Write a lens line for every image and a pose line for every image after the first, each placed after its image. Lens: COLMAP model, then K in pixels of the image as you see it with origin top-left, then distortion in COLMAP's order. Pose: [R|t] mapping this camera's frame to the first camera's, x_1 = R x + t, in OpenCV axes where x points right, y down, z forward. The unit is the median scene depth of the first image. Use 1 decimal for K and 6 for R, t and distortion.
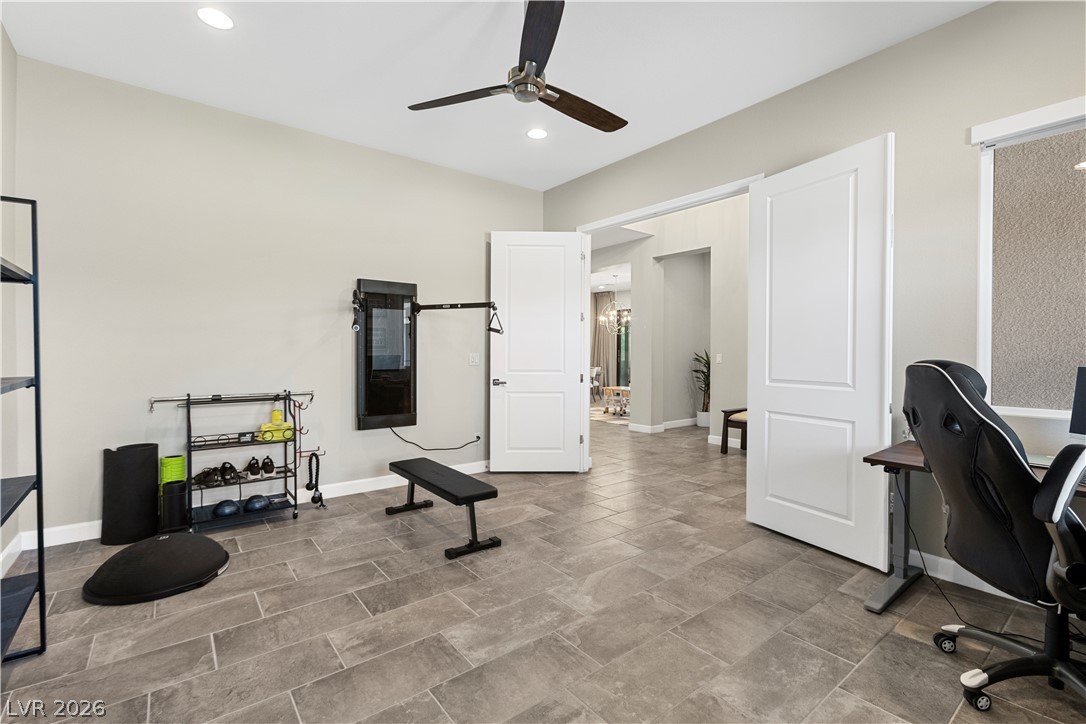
lens RADIAL K [[474.9, 0, 536.3], [0, 474.9, 357.6], [0, 0, 1]] dist [-0.003541, 0.001898]
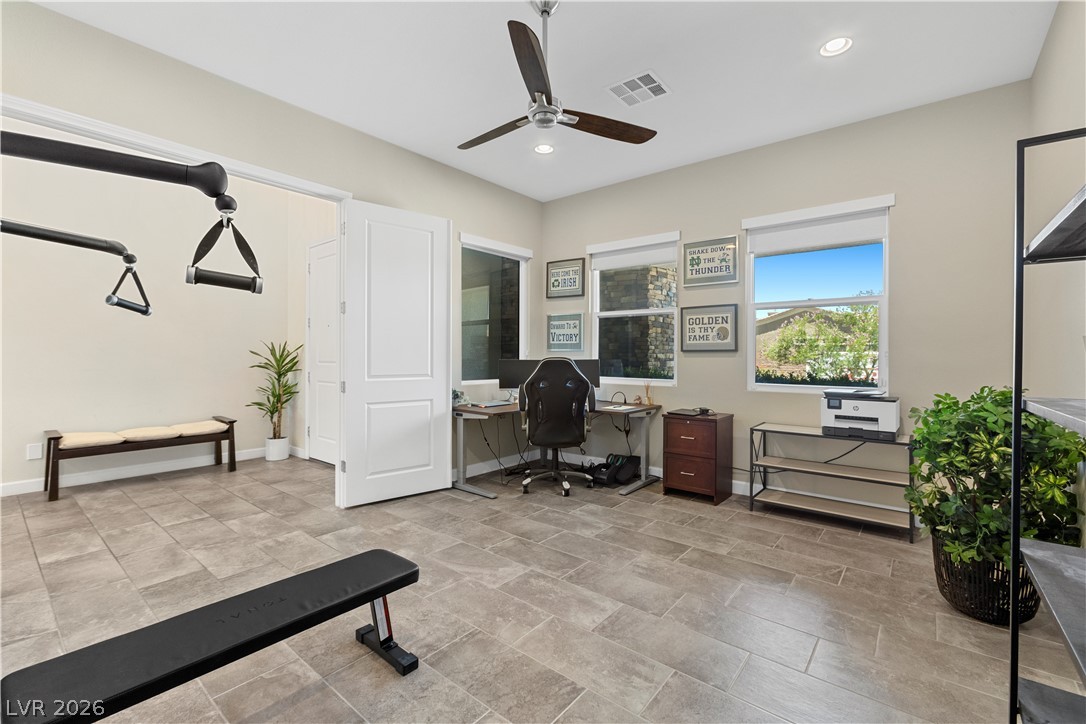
lens RADIAL K [[474.9, 0, 534.6], [0, 474.9, 359.4], [0, 0, 1]] dist [-0.003541, 0.001898]
pose [[-0.208903, -0.014995, 0.977821, -0.880406], [0.003437, 0.999865, 0.016068, -0.015074], [-0.977930, 0.006717, -0.208824, 1.002405]]
